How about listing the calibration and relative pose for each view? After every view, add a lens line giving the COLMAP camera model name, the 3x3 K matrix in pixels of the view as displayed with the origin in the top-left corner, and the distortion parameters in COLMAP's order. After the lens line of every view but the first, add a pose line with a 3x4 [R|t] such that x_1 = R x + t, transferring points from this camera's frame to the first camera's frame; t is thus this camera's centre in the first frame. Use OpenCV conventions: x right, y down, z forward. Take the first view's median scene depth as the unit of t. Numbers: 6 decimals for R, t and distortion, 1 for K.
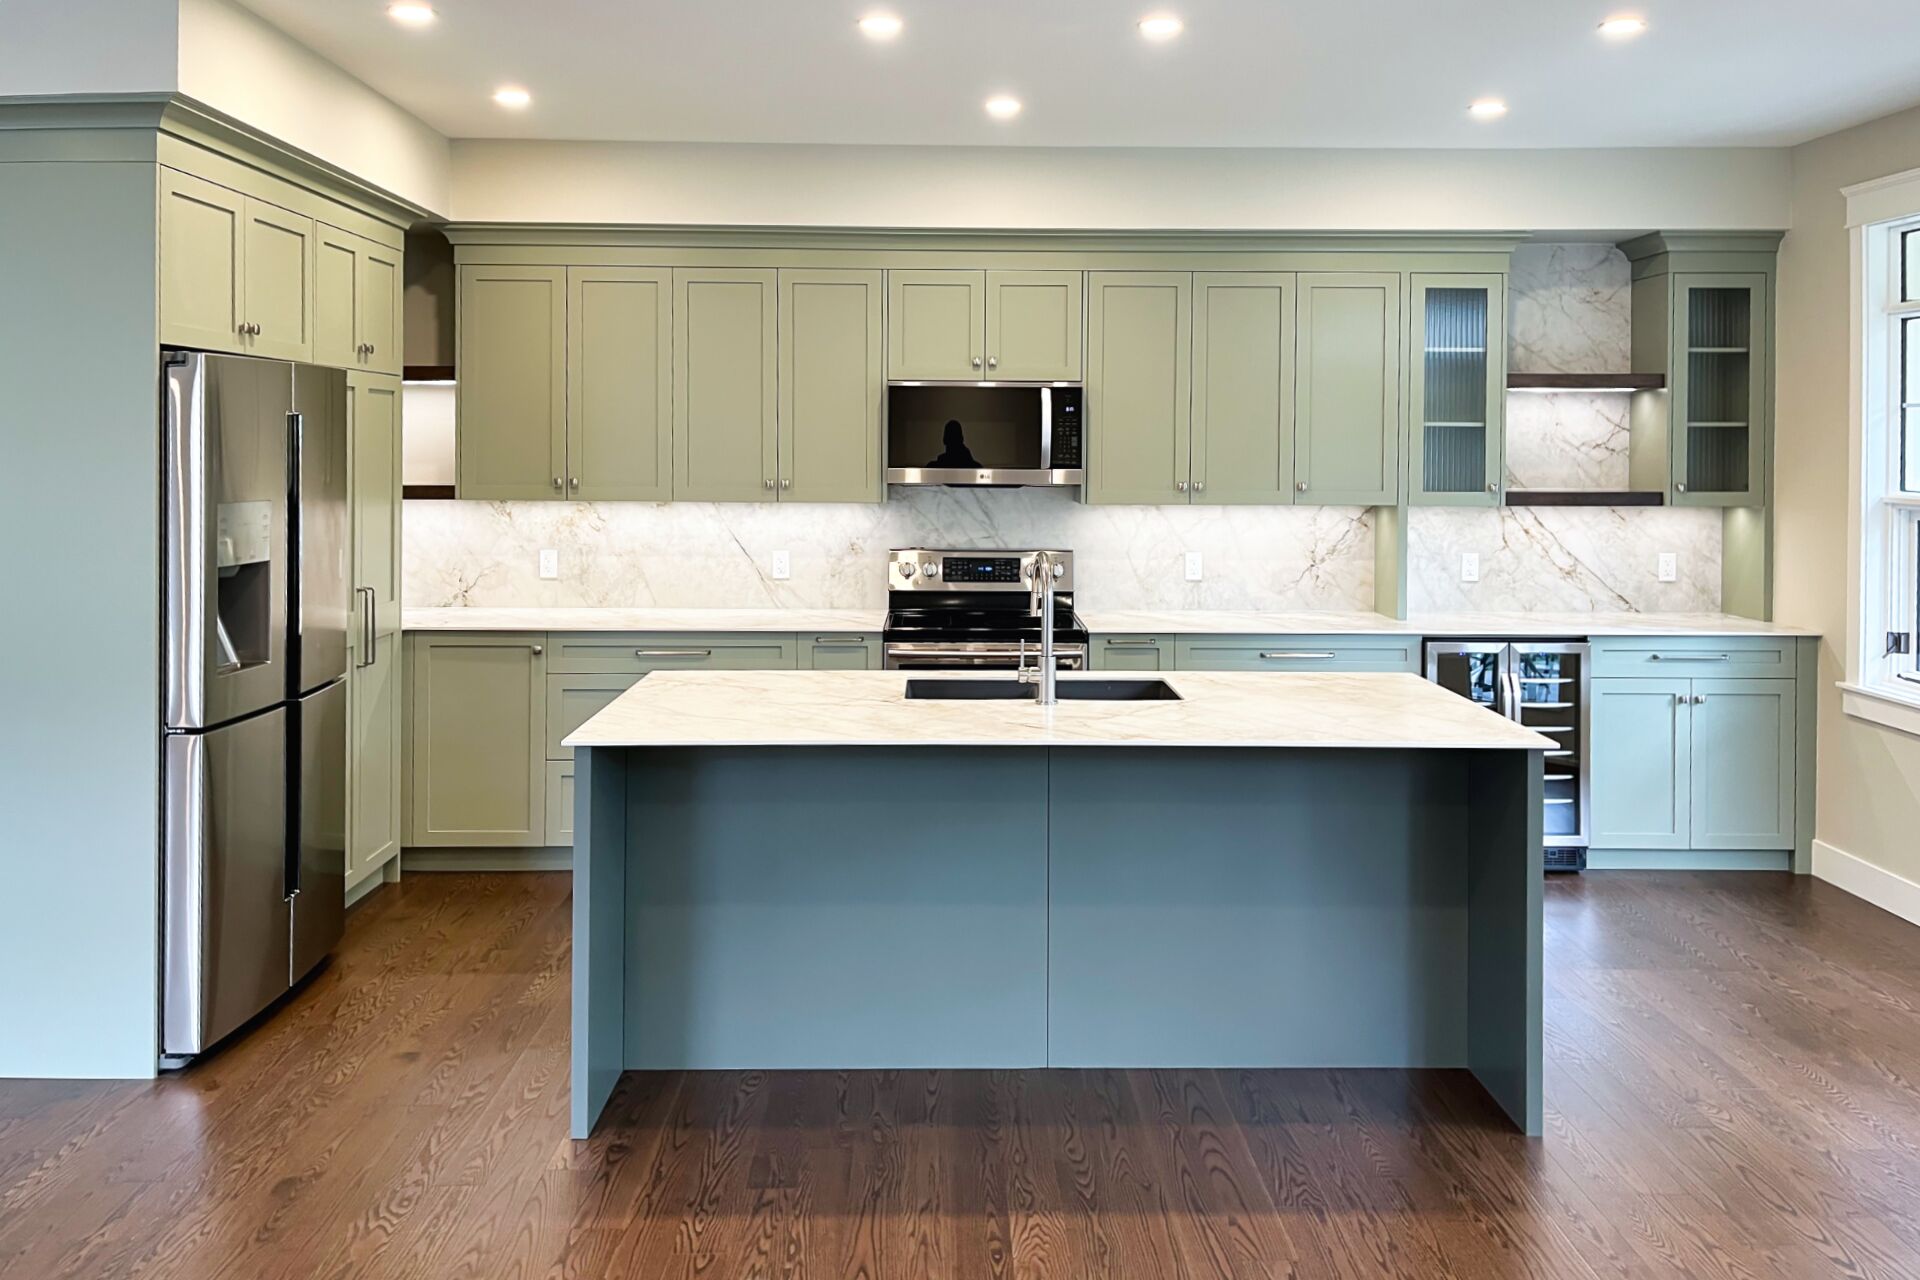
lens RADIAL K [[1568.2, 0, 960.5], [0, 1568.2, 678.7], [0, 0, 1]] dist [0.084906, -0.092231]
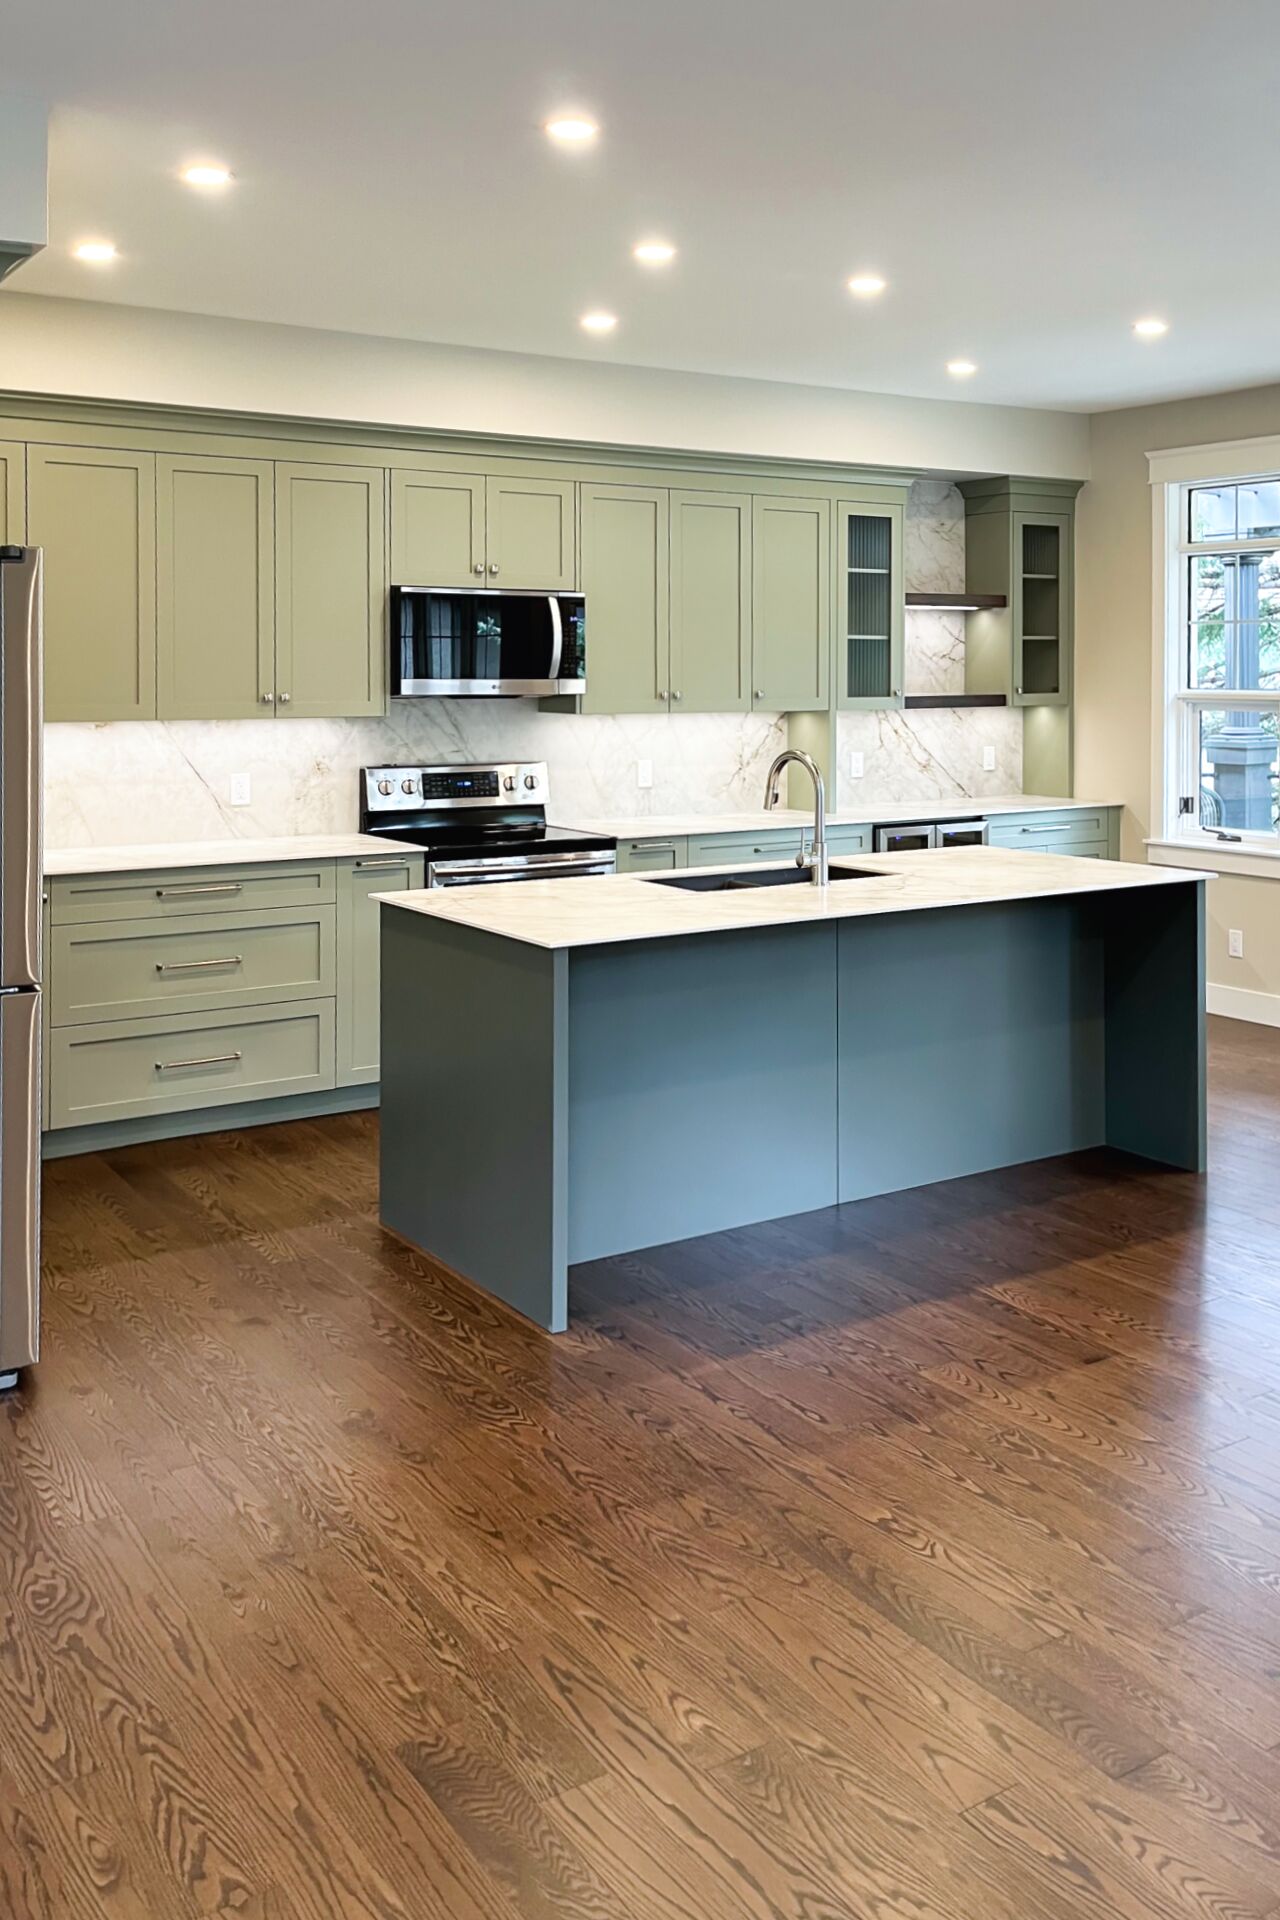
lens RADIAL K [[1767.2, 0, 878.5], [0, 1767.2, 965.6], [0, 0, 1]] dist [0.176460, -0.344059]
pose [[0.809961, -0.106970, 0.576646, -0.436271], [0.093019, 0.994211, 0.053775, 0.005919], [-0.579060, 0.010083, 0.815223, -0.042673]]
